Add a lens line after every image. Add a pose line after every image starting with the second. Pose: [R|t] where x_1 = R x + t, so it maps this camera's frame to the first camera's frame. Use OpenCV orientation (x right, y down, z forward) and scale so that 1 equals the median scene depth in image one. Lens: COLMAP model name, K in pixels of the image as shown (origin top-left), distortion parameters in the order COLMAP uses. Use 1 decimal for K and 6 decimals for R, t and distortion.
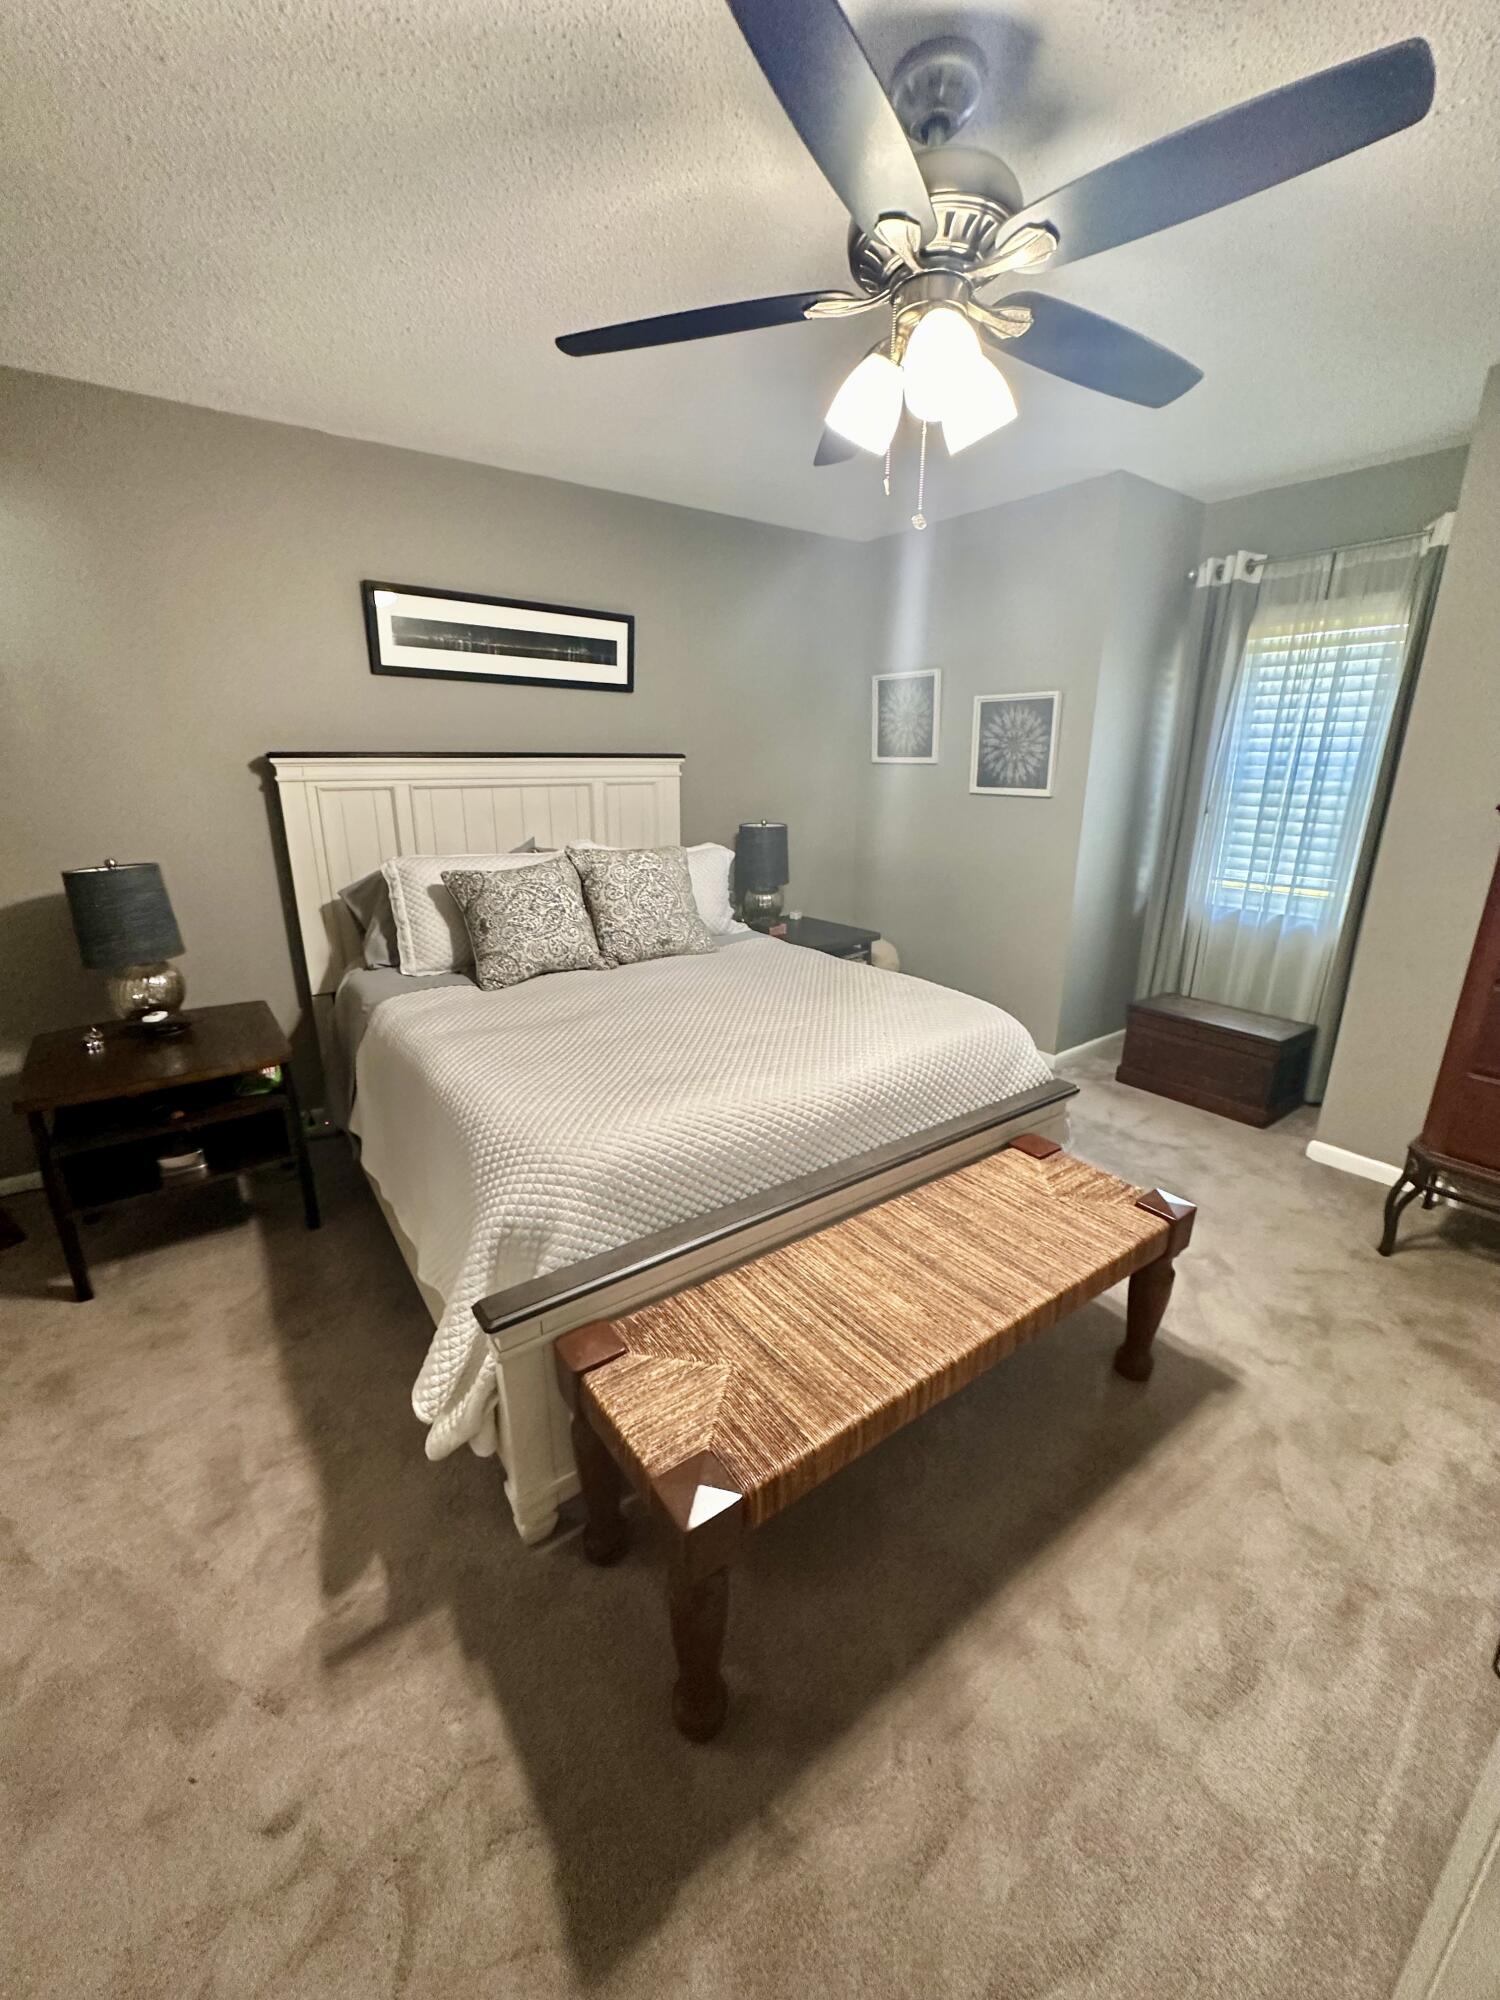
lens RADIAL K [[801.7, 0, 745.1], [0, 801.7, 1002.4], [0, 0, 1]] dist [-0.012162, 0.000108]
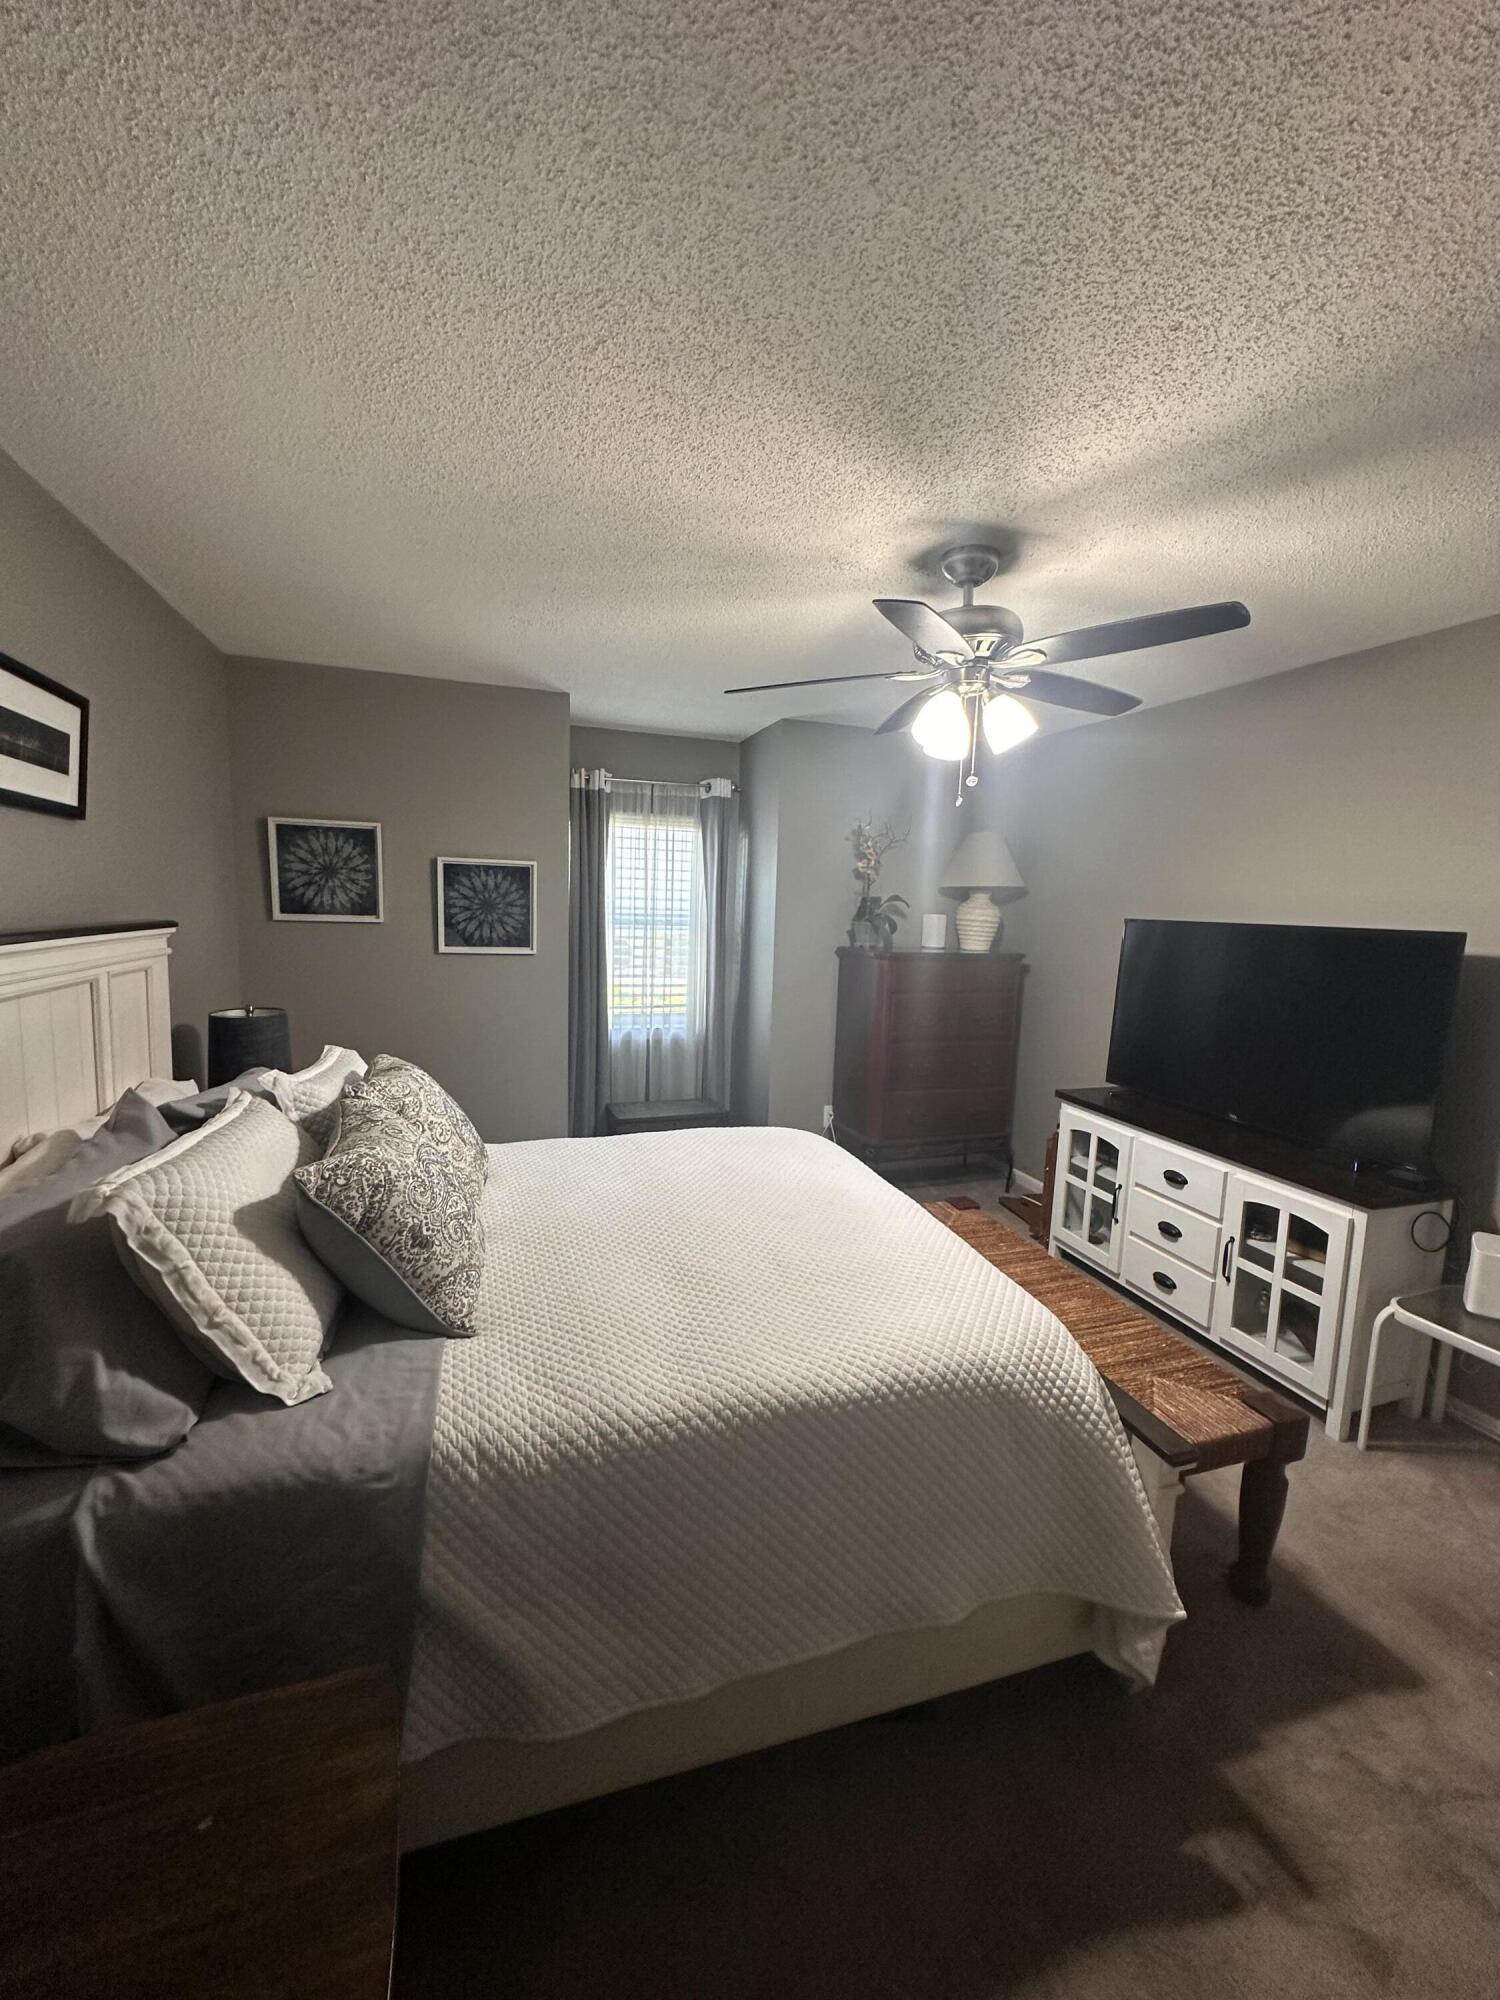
lens RADIAL K [[801.7, 0, 745.1], [0, 801.7, 1002.4], [0, 0, 1]] dist [-0.012162, 0.000108]
pose [[0.300577, -0.113498, 0.946980, -0.574115], [0.249500, 0.967676, 0.036786, -0.162736], [-0.920545, 0.225215, 0.319178, 0.407113]]
